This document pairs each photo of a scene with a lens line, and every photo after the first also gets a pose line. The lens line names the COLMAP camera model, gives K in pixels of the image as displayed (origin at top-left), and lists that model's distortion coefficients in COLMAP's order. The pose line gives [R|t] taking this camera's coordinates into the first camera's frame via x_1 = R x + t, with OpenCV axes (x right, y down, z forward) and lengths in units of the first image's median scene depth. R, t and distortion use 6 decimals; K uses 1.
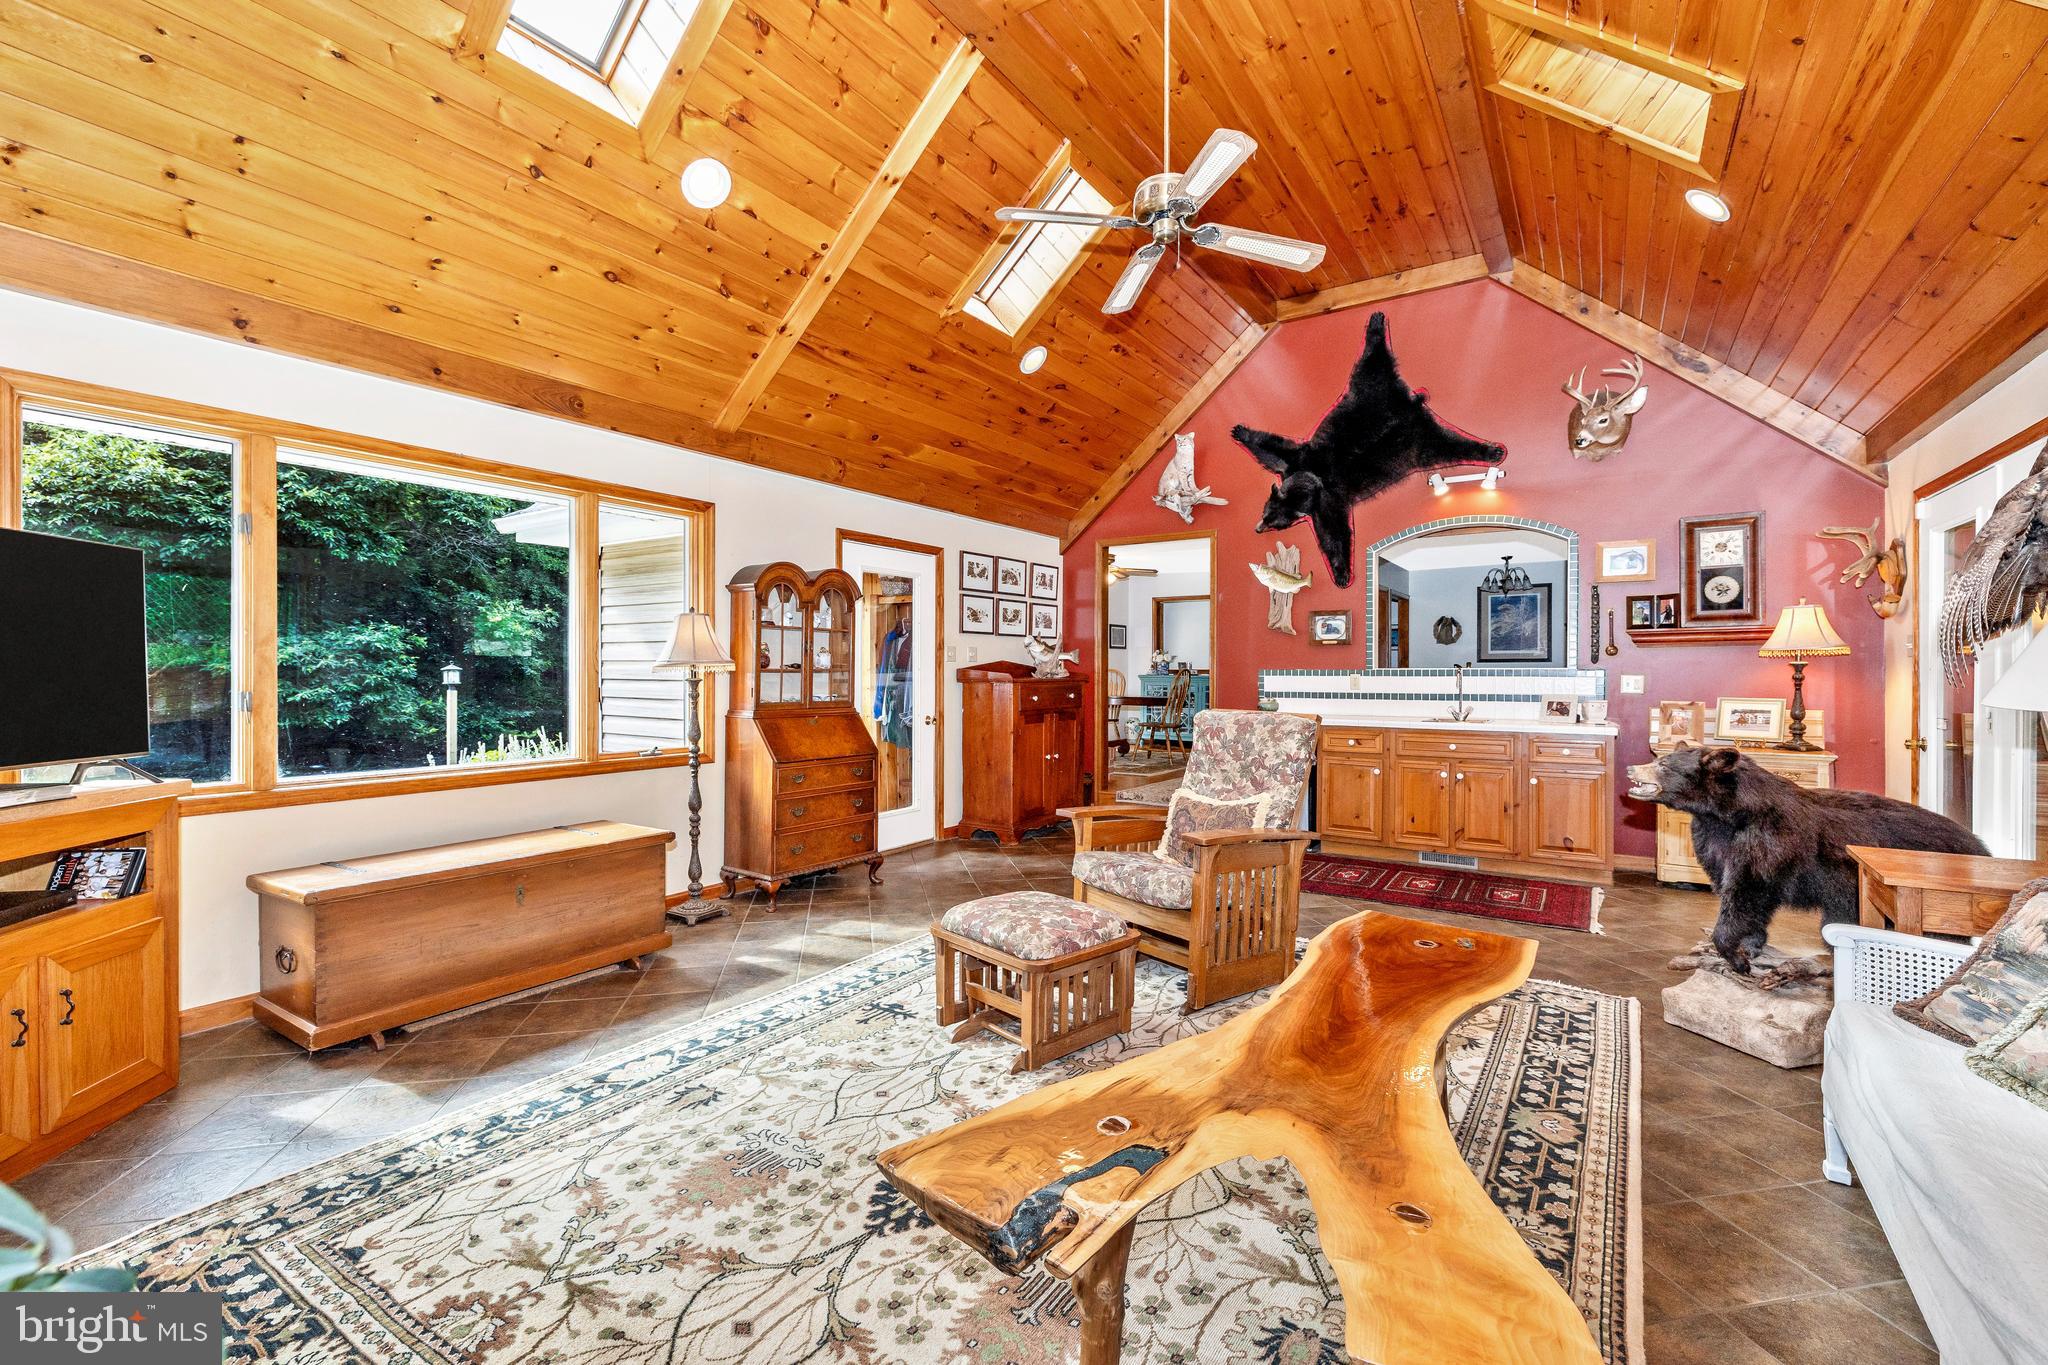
lens RADIAL K [[859.1, 0, 1028.9], [0, 859.1, 679.3], [0, 0, 1]] dist [-0.001265, -0.000922]
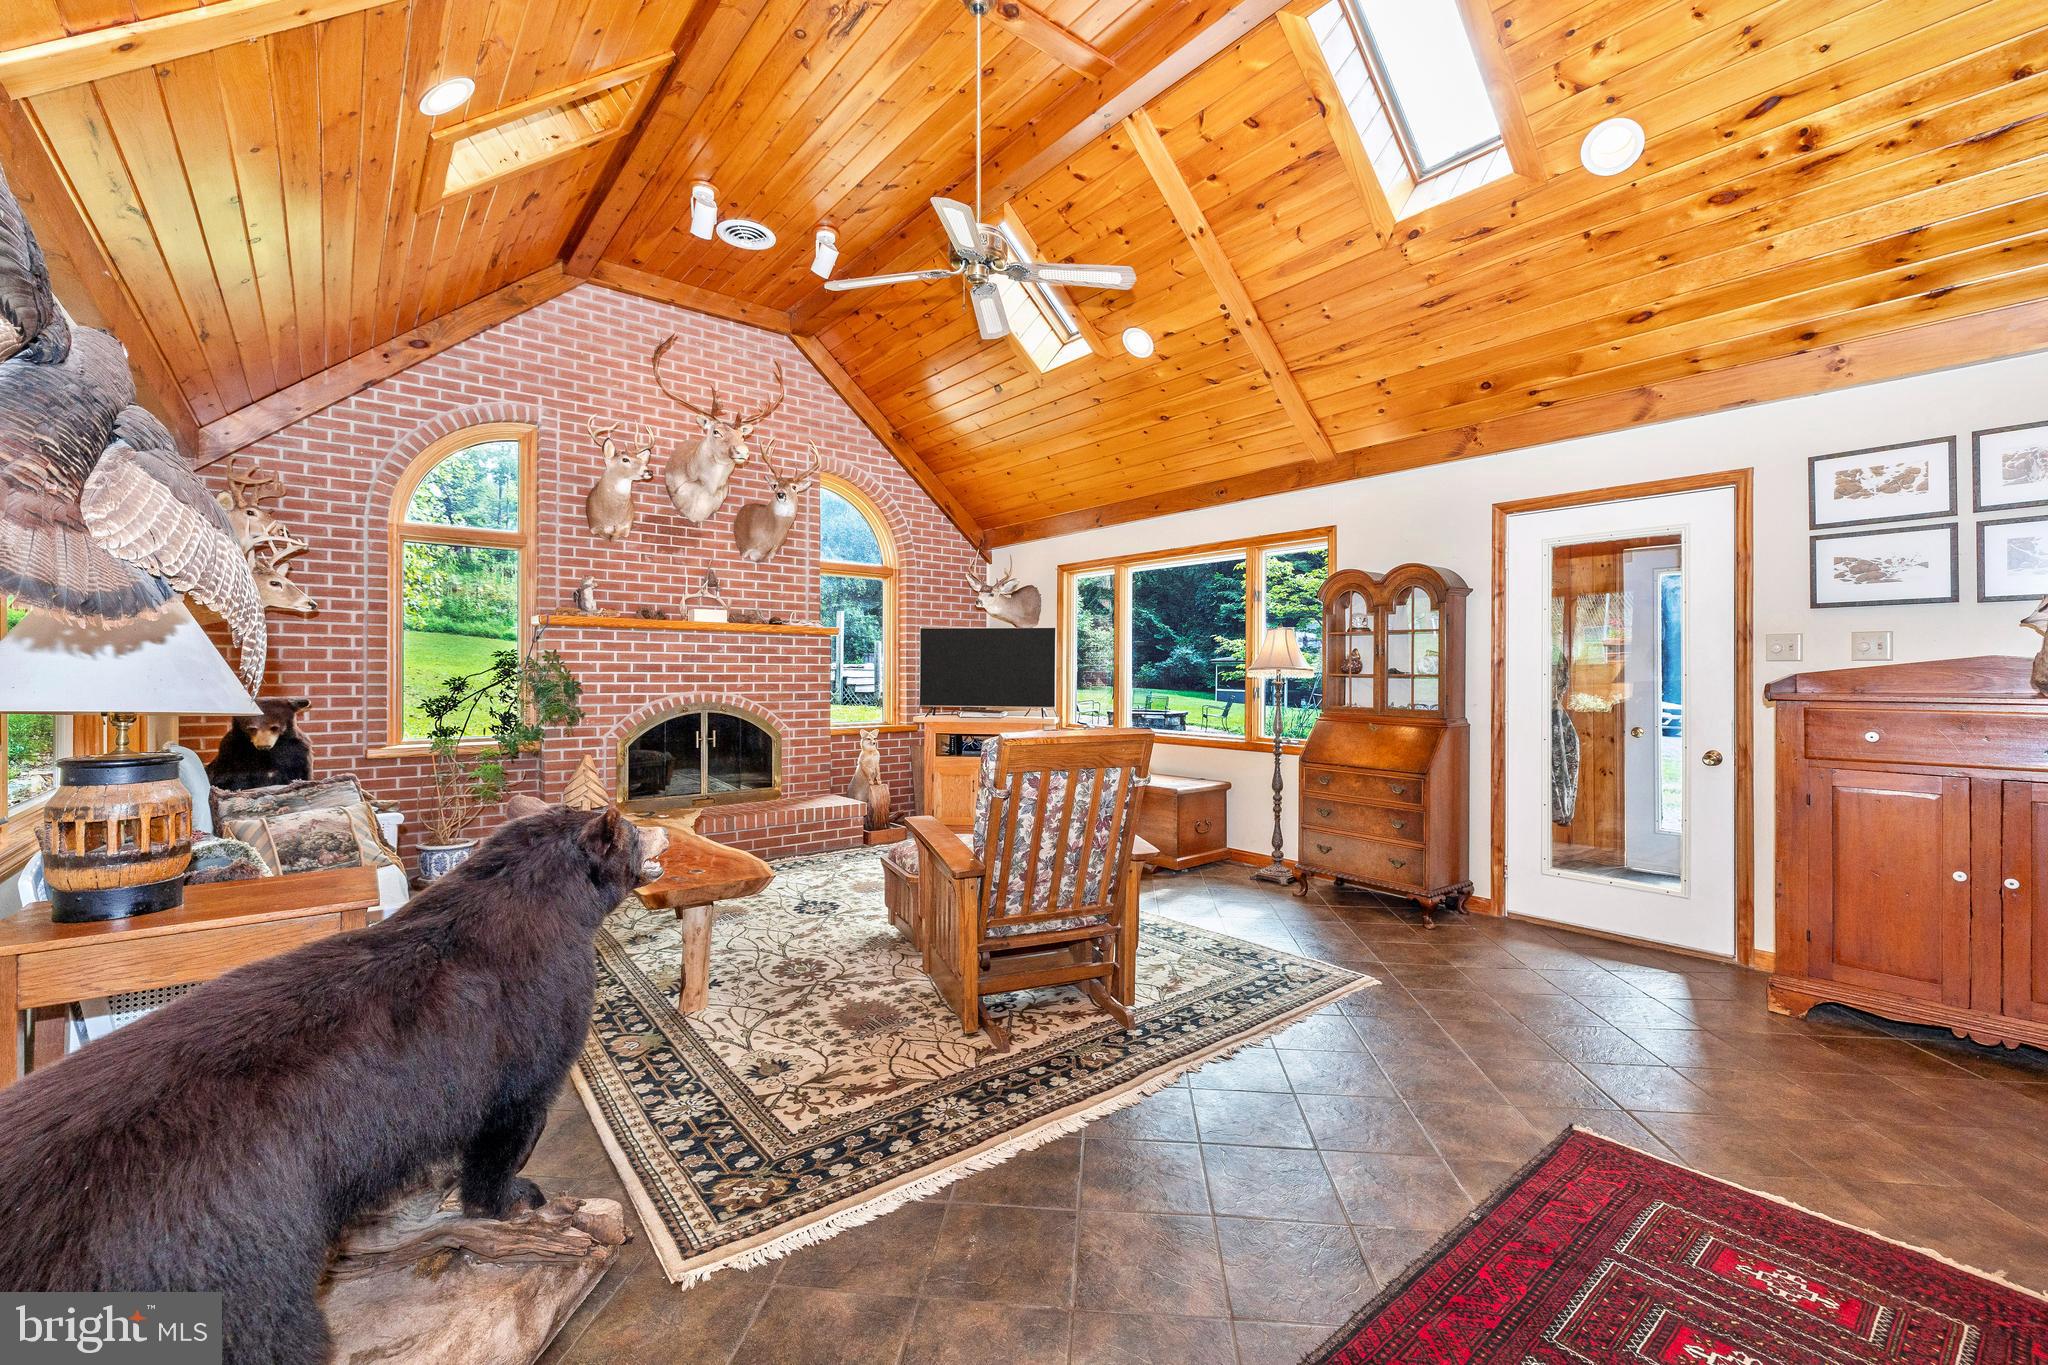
lens RADIAL K [[859.1, 0, 1039.4], [0, 859.1, 671.8], [0, 0, 1]] dist [-0.001265, -0.000922]
pose [[-0.287922, -0.002015, -0.957652, 1.333074], [-0.011557, 0.999932, 0.001371, -0.019672], [0.957584, 0.011463, -0.287926, 1.569407]]
